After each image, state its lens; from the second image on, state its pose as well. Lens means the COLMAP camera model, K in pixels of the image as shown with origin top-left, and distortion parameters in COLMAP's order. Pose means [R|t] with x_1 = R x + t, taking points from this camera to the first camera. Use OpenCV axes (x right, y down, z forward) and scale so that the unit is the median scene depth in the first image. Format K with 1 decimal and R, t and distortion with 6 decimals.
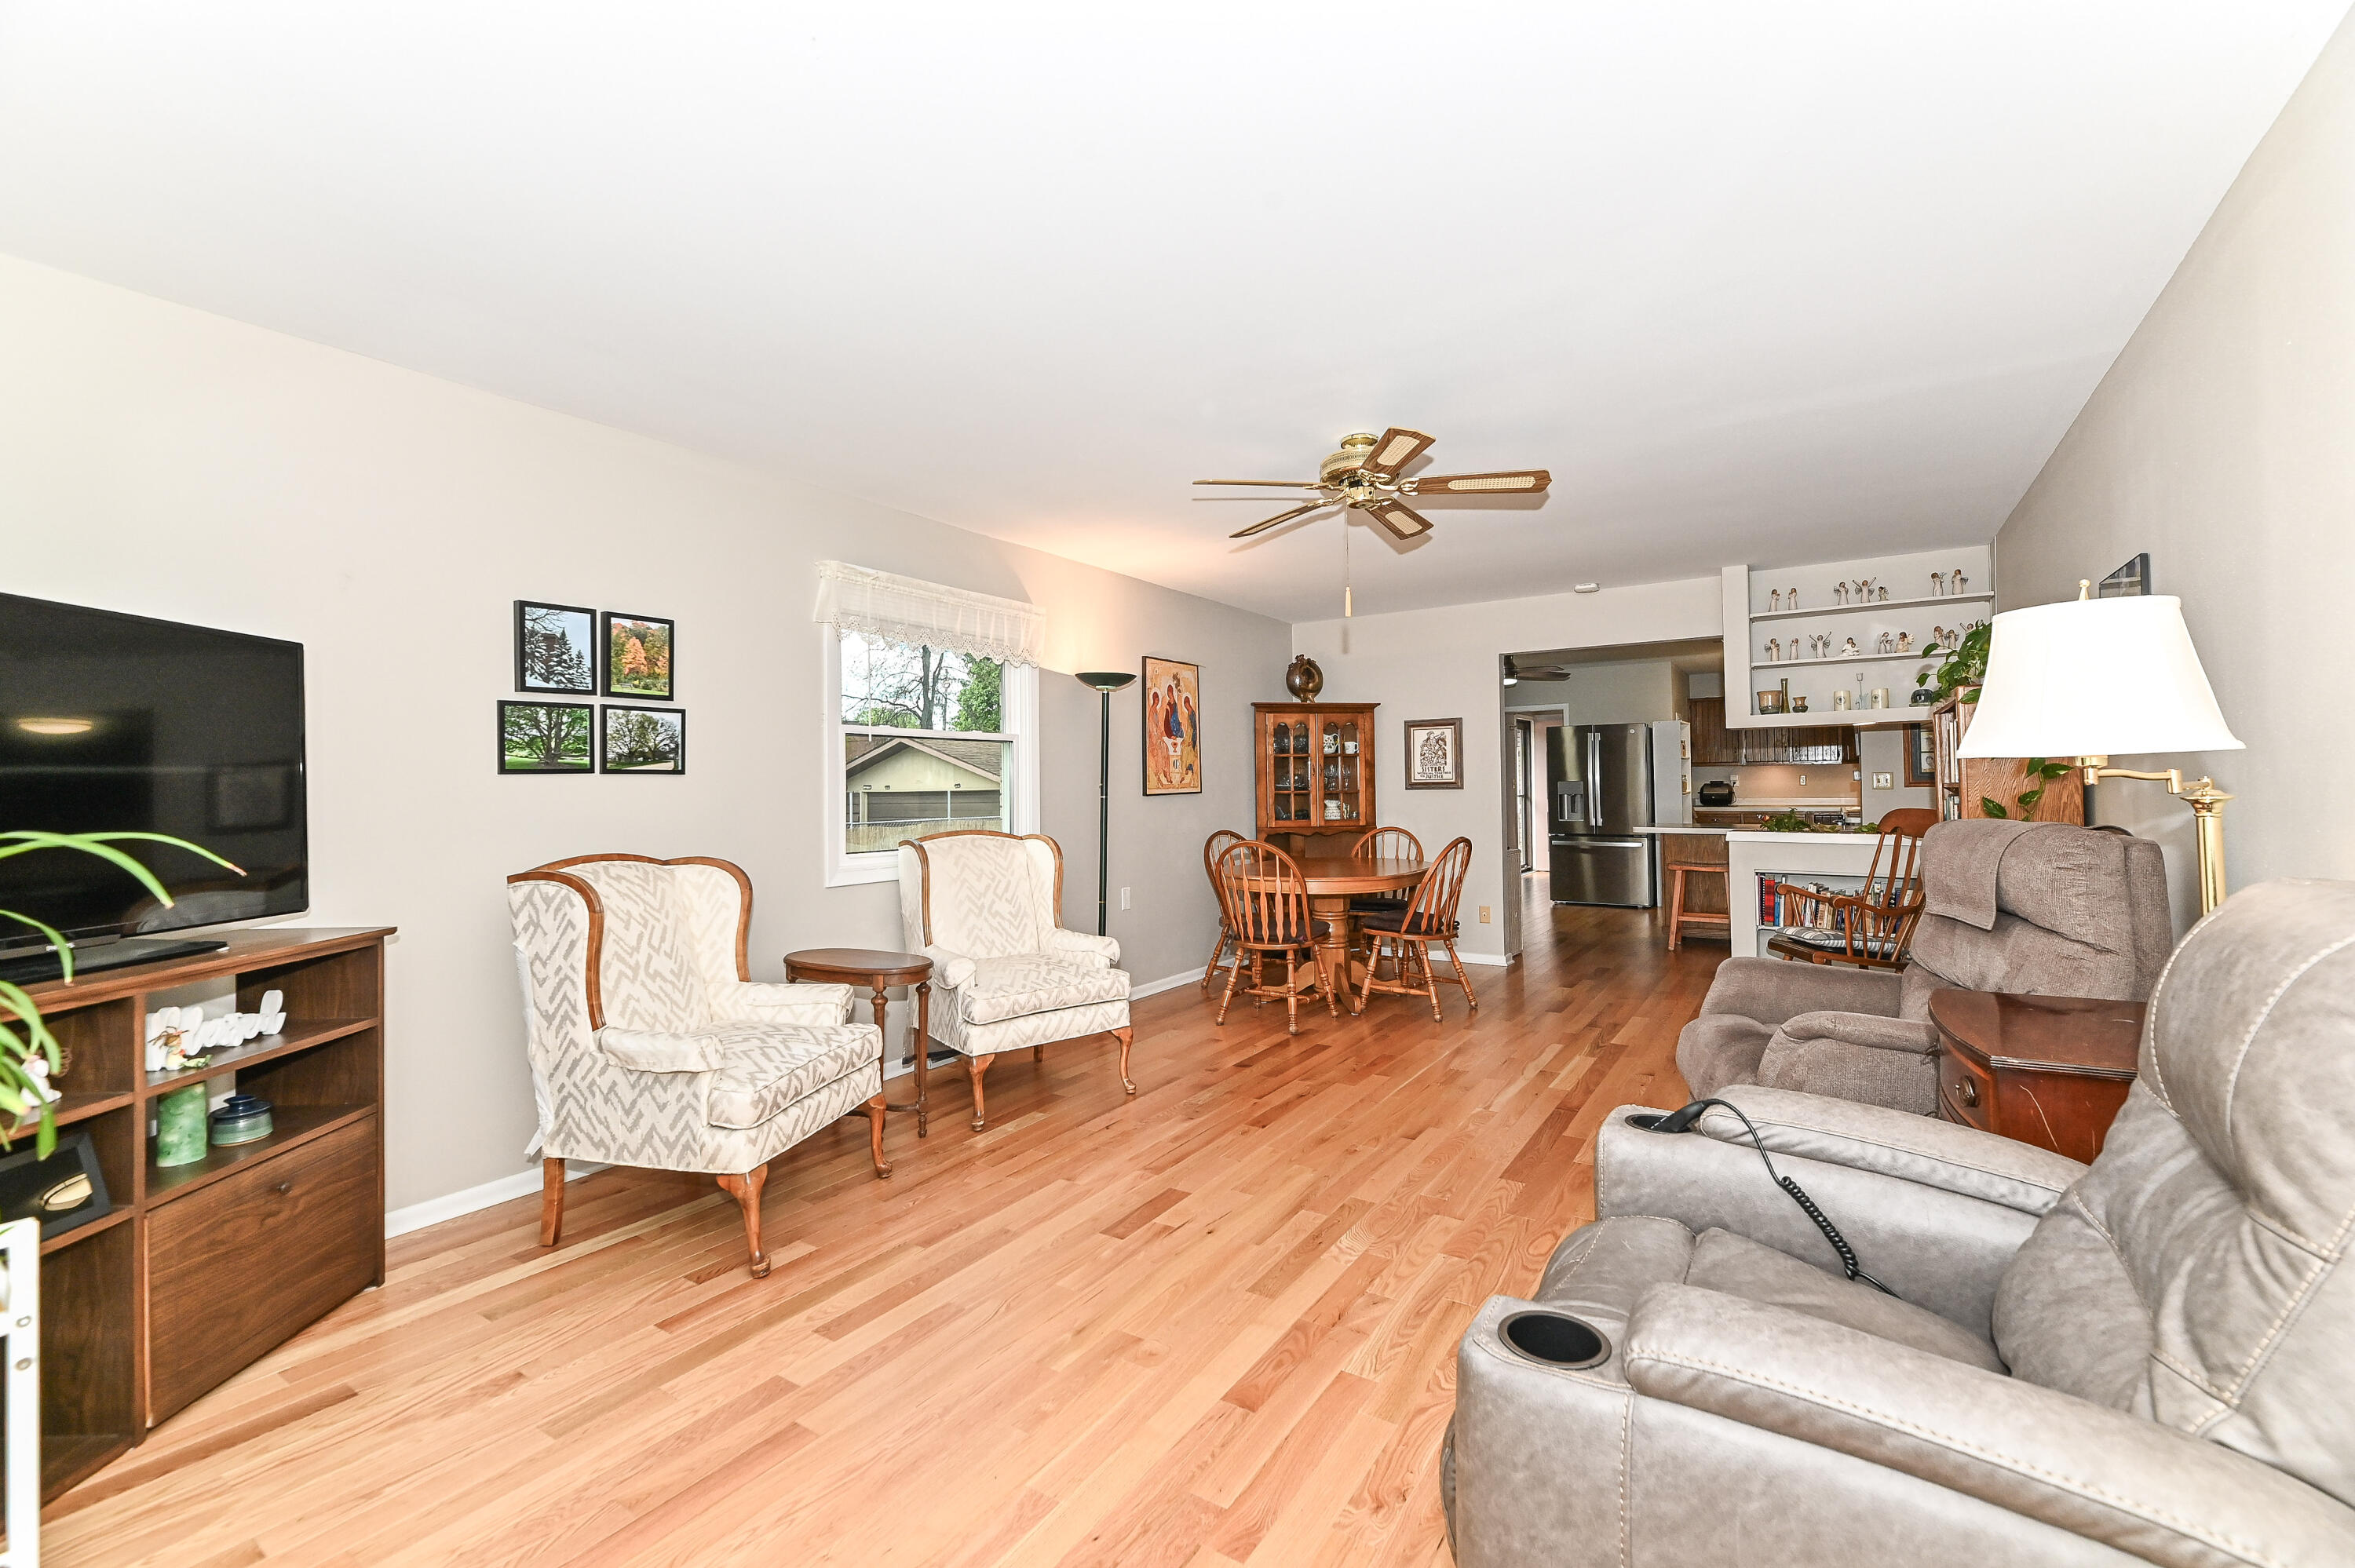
lens RADIAL K [[996.0, 0, 1170.6], [0, 996.0, 779.3], [0, 0, 1]] dist [0.002233, 0.000070]
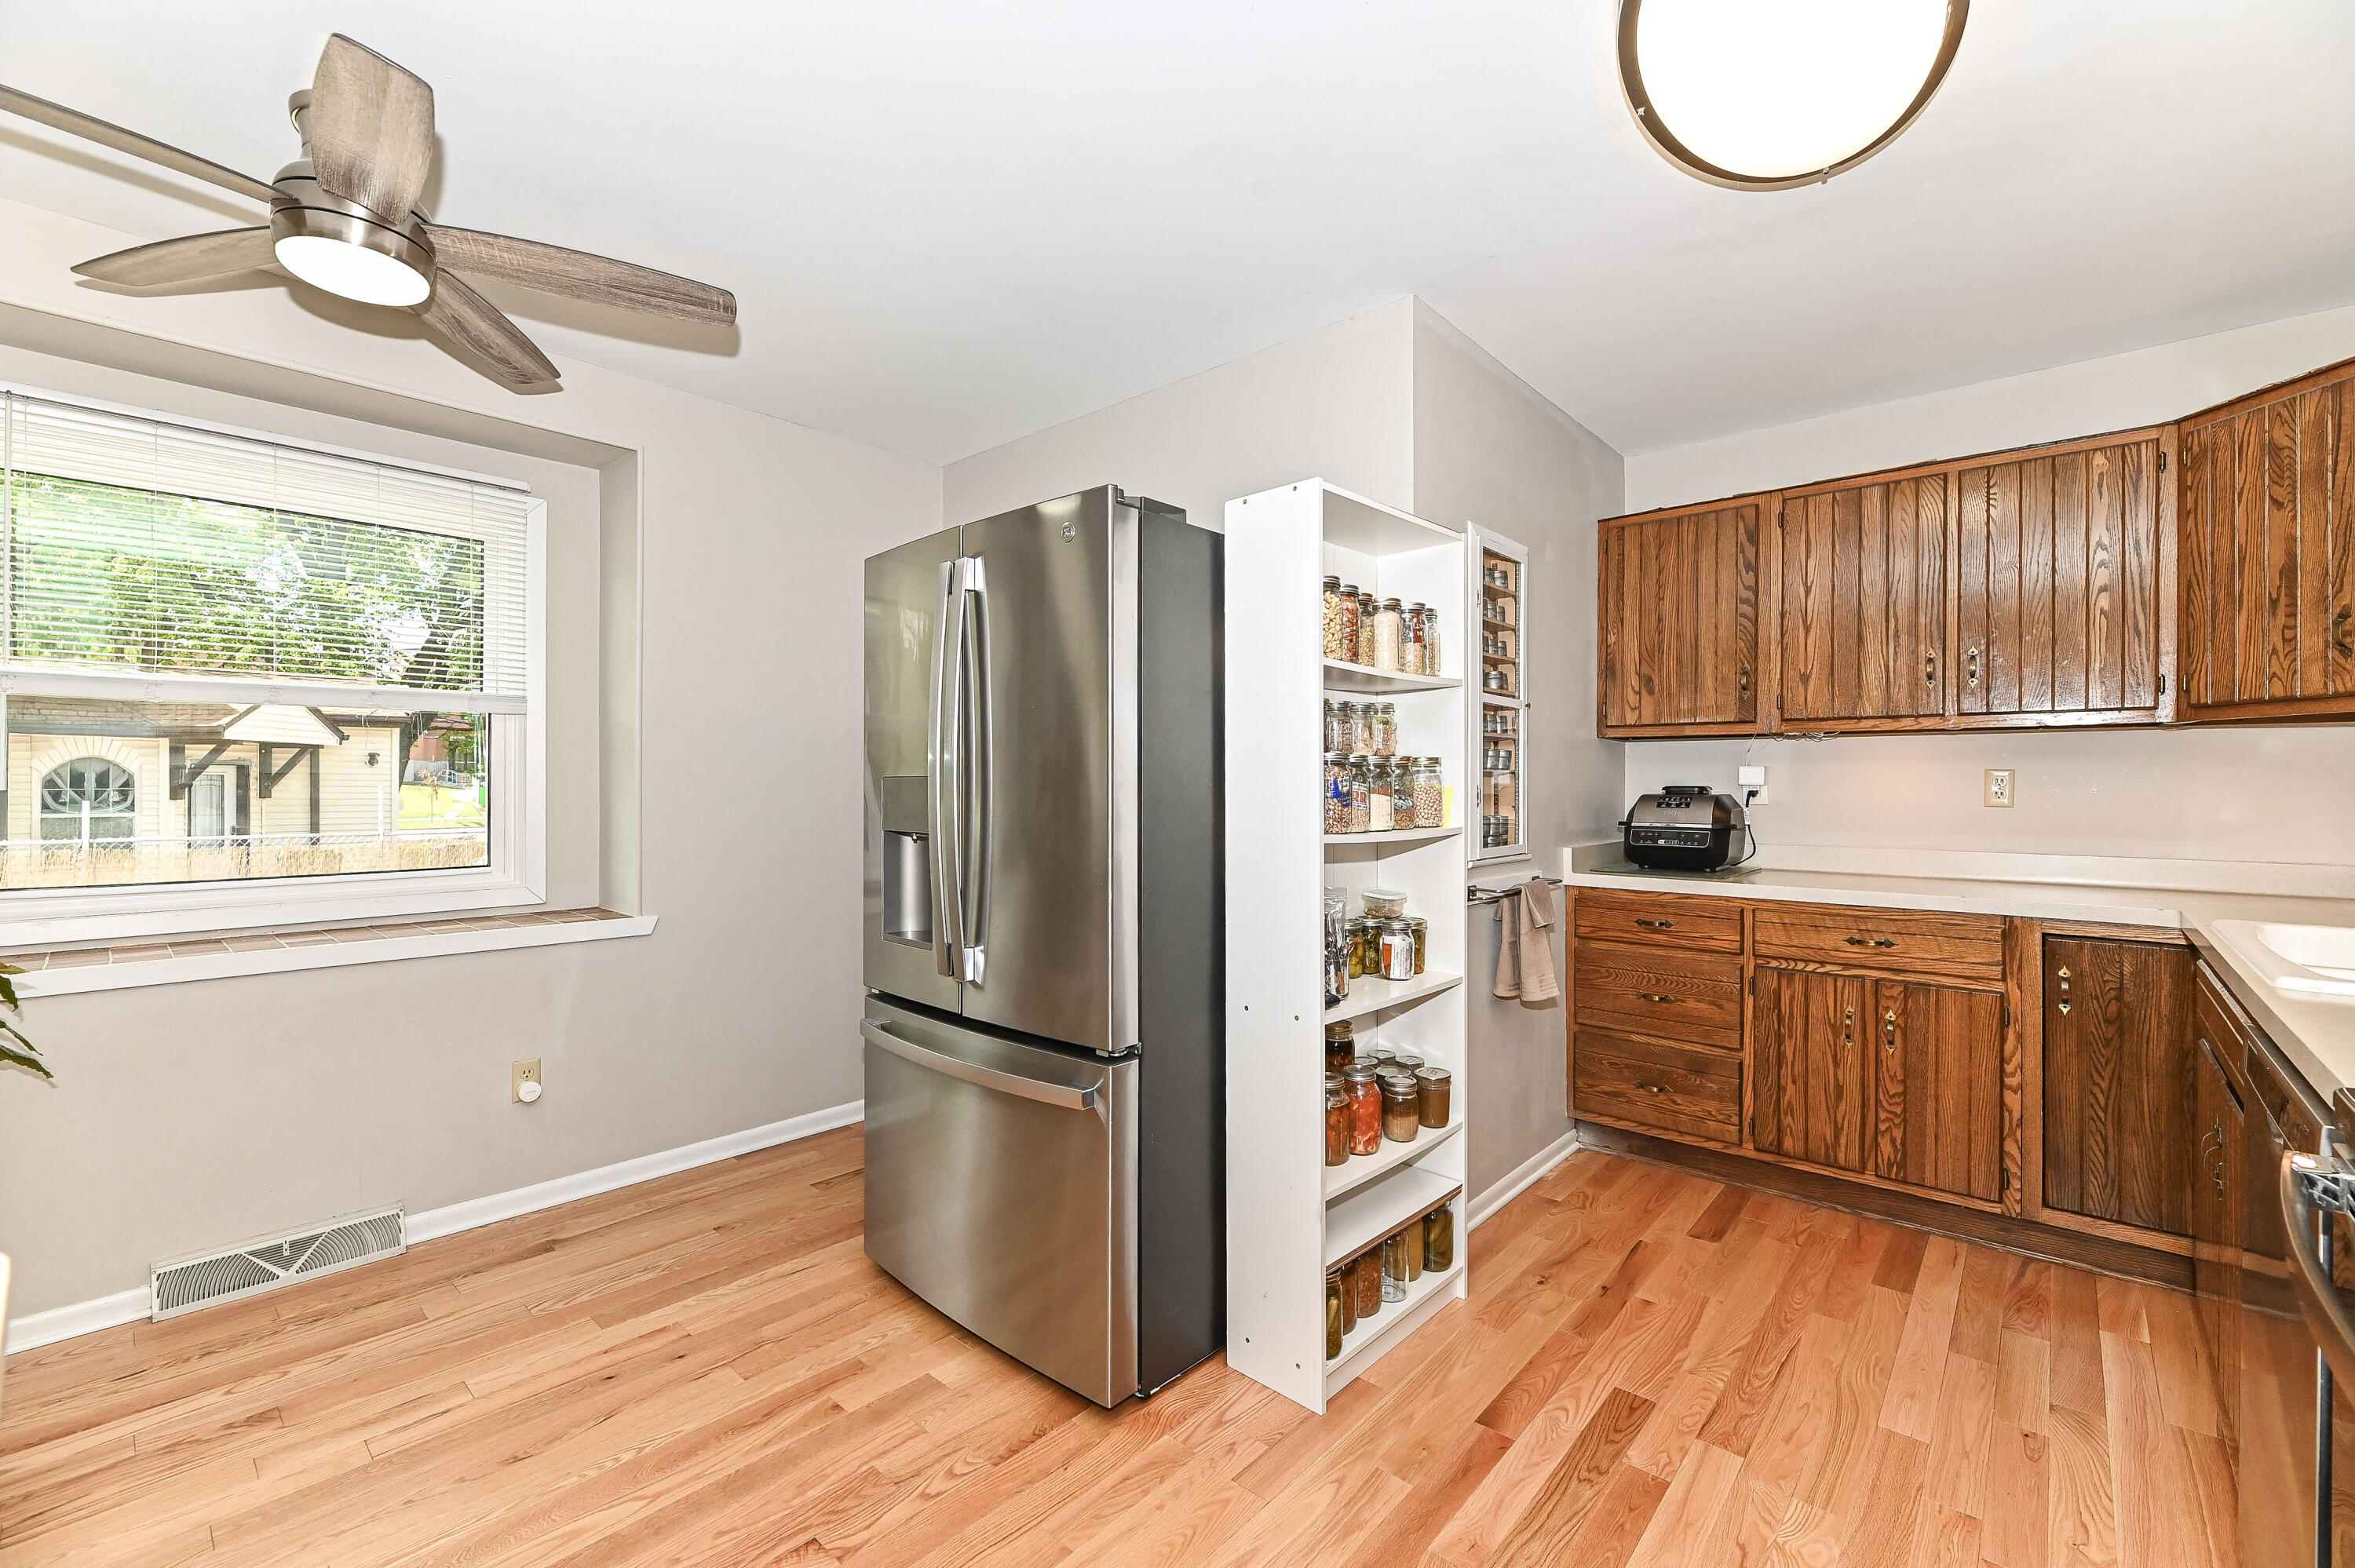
lens RADIAL K [[986.3, 0, 1181.4], [0, 986.3, 776.5], [0, 0, 1]] dist [0.002152, -0.004397]
pose [[0.987581, 0.018382, -0.156033, 0.727933], [-0.018040, 0.999831, 0.003605, 0.001372], [0.156073, -0.000745, 0.987745, 1.127808]]
